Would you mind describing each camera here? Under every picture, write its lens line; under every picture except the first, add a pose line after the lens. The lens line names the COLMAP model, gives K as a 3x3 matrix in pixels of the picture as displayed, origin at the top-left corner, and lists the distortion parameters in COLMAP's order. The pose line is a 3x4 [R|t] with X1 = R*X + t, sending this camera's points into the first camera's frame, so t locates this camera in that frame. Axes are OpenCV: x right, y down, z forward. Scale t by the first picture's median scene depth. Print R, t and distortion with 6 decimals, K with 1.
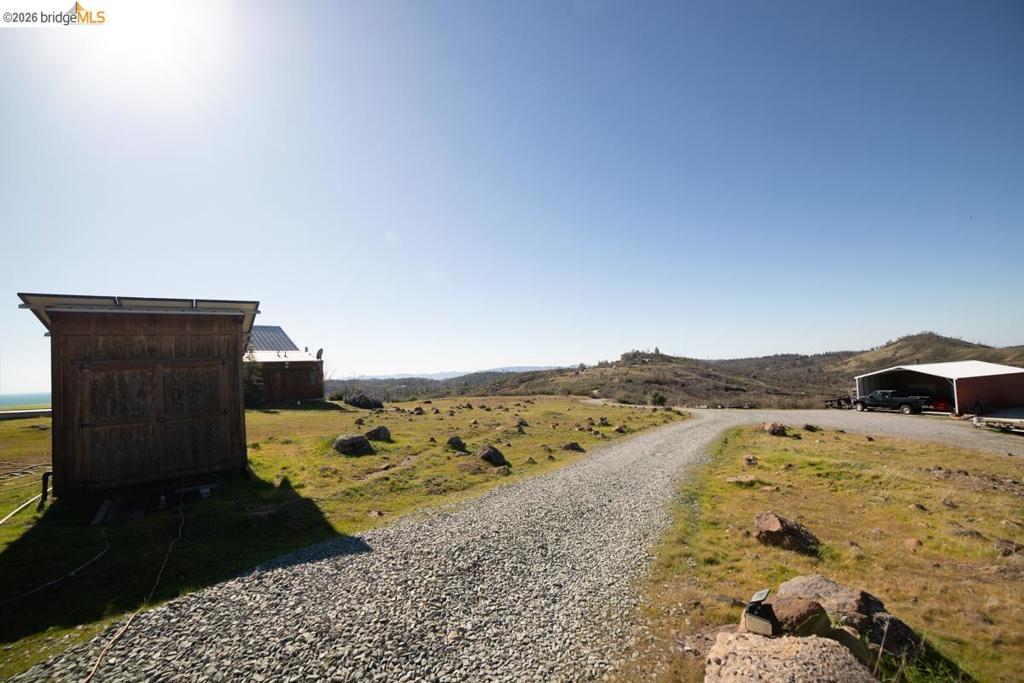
lens RADIAL K [[424.2, 0, 518.8], [0, 424.2, 345.4], [0, 0, 1]] dist [-0.108047, 0.037681]
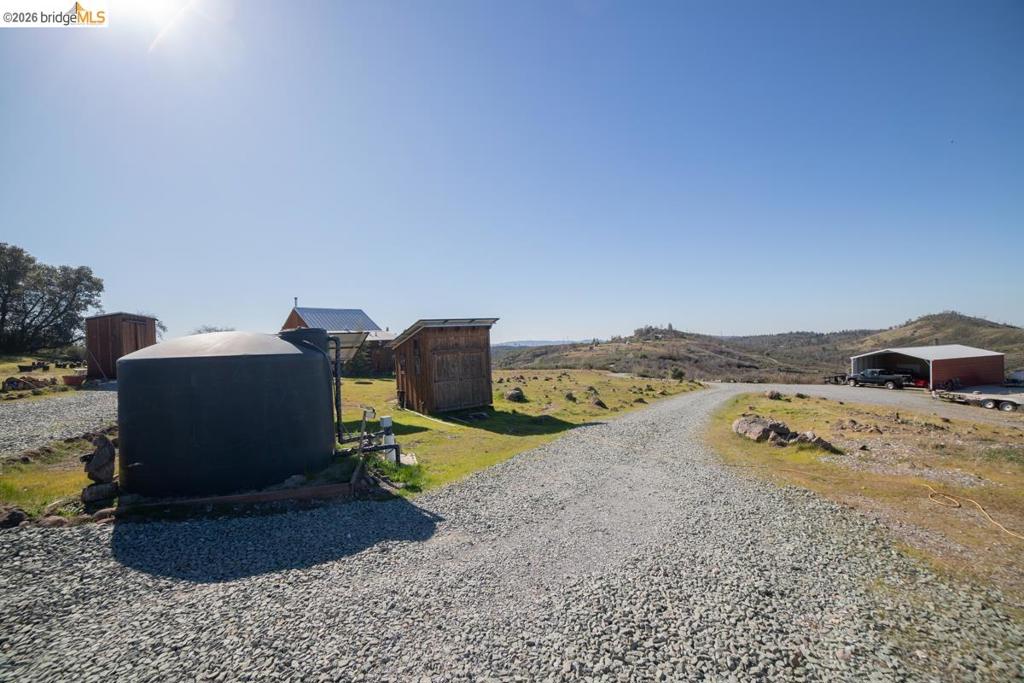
lens RADIAL K [[424.2, 0, 518.8], [0, 424.2, 345.4], [0, 0, 1]] dist [-0.108047, 0.037681]
pose [[0.999583, 0.009394, -0.027318, -0.123506], [-0.007711, 0.998104, 0.061059, -0.025914], [0.027840, -0.060823, 0.997760, -0.248478]]
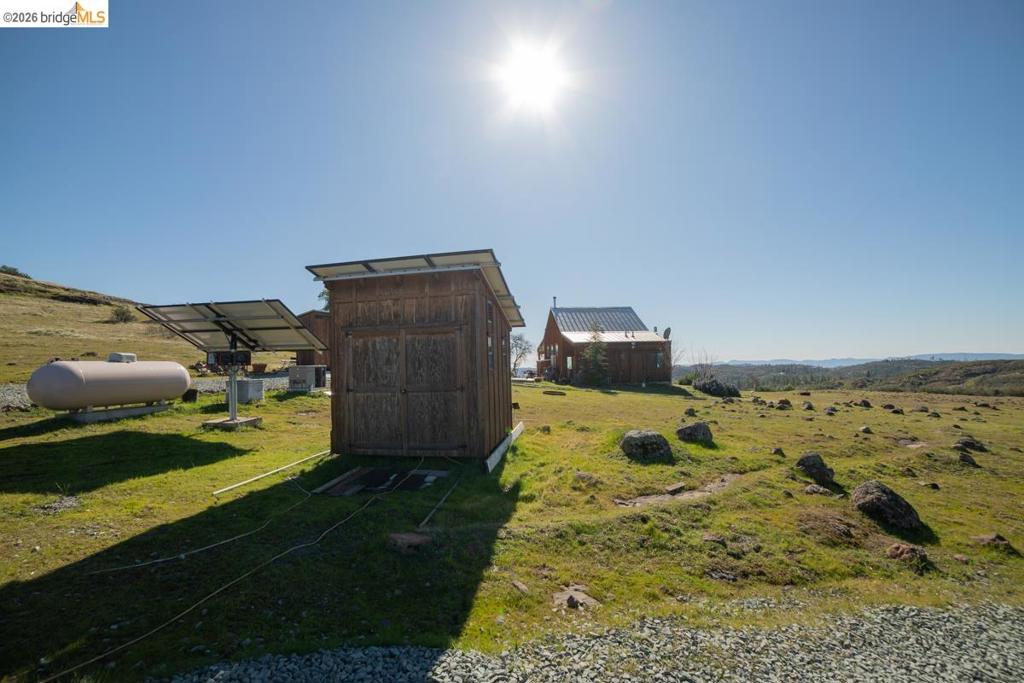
lens RADIAL K [[424.2, 0, 518.8], [0, 424.2, 345.4], [0, 0, 1]] dist [-0.108047, 0.037681]
pose [[0.660710, 0.003066, -0.750635, 0.000632], [0.024530, 0.999369, 0.025673, 0.014187], [0.750241, -0.035375, 0.660218, 0.125383]]
